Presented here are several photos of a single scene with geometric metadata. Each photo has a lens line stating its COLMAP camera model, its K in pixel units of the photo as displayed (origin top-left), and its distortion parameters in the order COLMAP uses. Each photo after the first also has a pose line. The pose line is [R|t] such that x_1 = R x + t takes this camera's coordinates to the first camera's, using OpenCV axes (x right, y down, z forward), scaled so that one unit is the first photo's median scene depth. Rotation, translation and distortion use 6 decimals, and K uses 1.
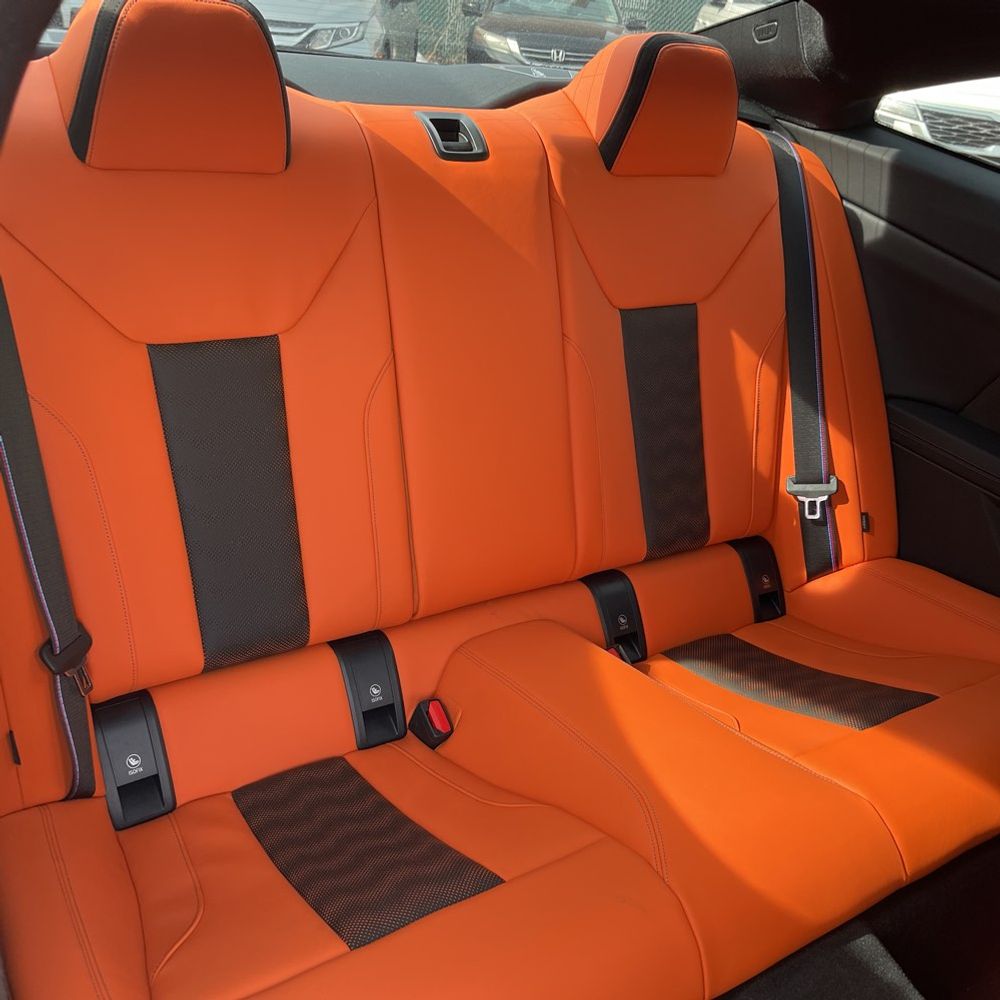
lens RADIAL K [[1023.2, 0, 516.6], [0, 1023.2, 483.3], [0, 0, 1]] dist [0.054682, -0.058618]
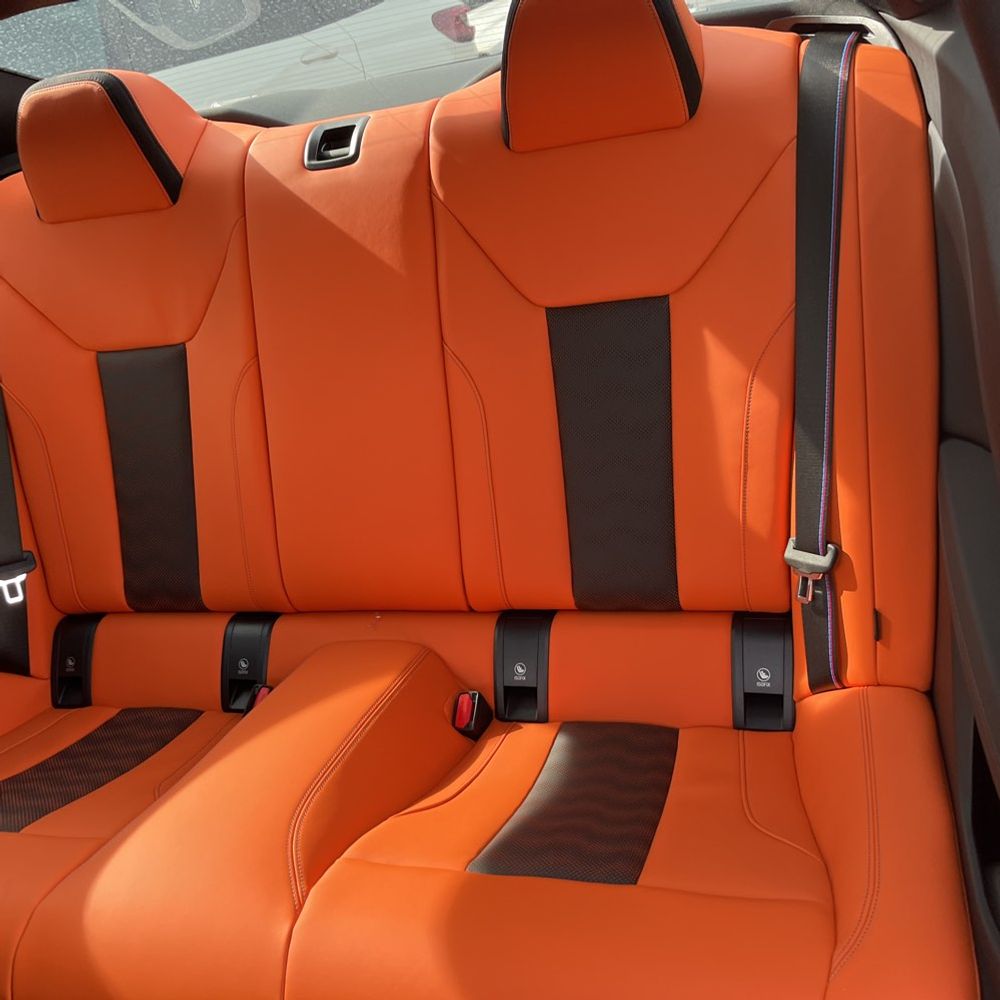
lens RADIAL K [[1023.2, 0, 516.6], [0, 1023.2, 483.3], [0, 0, 1]] dist [0.054682, -0.058618]
pose [[0.638112, 0.140113, -0.757088, 0.693543], [-0.072252, 0.989860, 0.122294, -0.119544], [0.766546, -0.023336, 0.641765, 0.403388]]
